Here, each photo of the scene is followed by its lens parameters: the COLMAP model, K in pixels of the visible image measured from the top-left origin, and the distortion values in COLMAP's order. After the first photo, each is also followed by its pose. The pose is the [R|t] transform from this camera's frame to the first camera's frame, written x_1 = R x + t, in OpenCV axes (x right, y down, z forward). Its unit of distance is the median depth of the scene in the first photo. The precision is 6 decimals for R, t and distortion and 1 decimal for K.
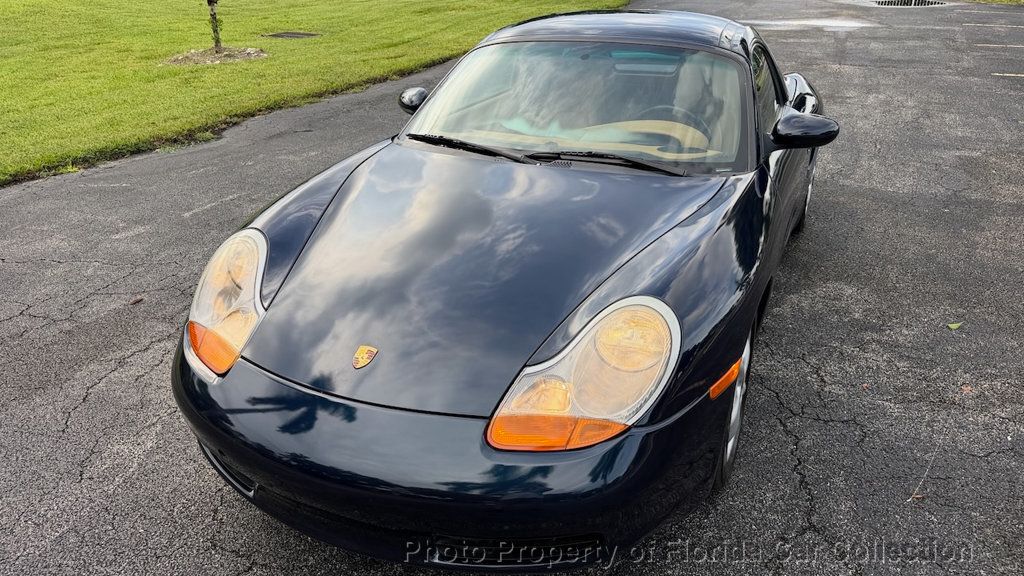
lens RADIAL K [[726.6, 0, 512.0], [0, 726.6, 288.0], [0, 0, 1]] dist [0.060783, -0.083008]
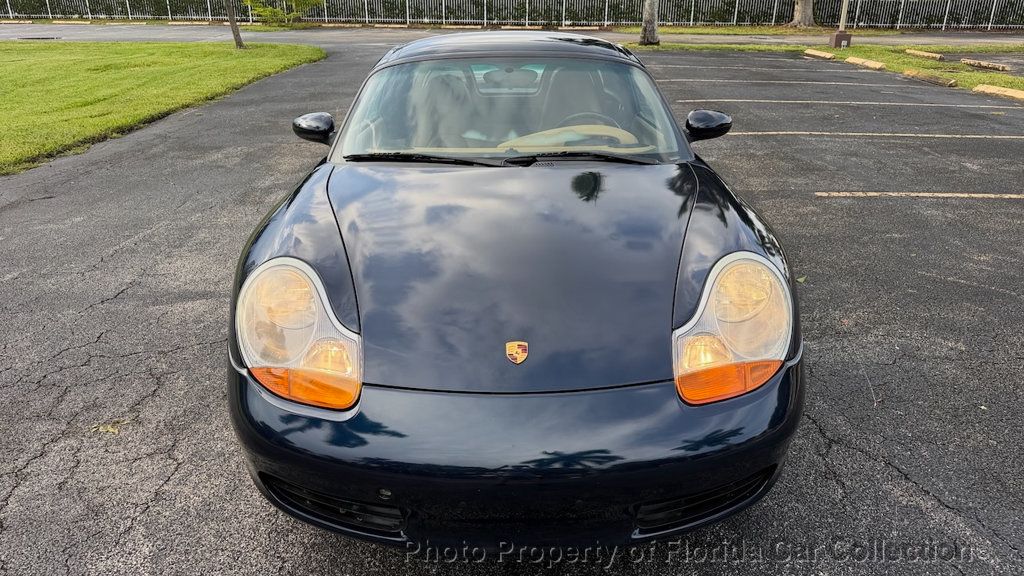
lens RADIAL K [[726.6, 0, 512.0], [0, 726.6, 288.0], [0, 0, 1]] dist [0.060783, -0.083008]
pose [[0.906891, -0.148145, 0.394463, -0.278154], [0.175607, 0.983865, -0.034227, 0.020323], [-0.383028, 0.100311, 0.918274, 0.054969]]
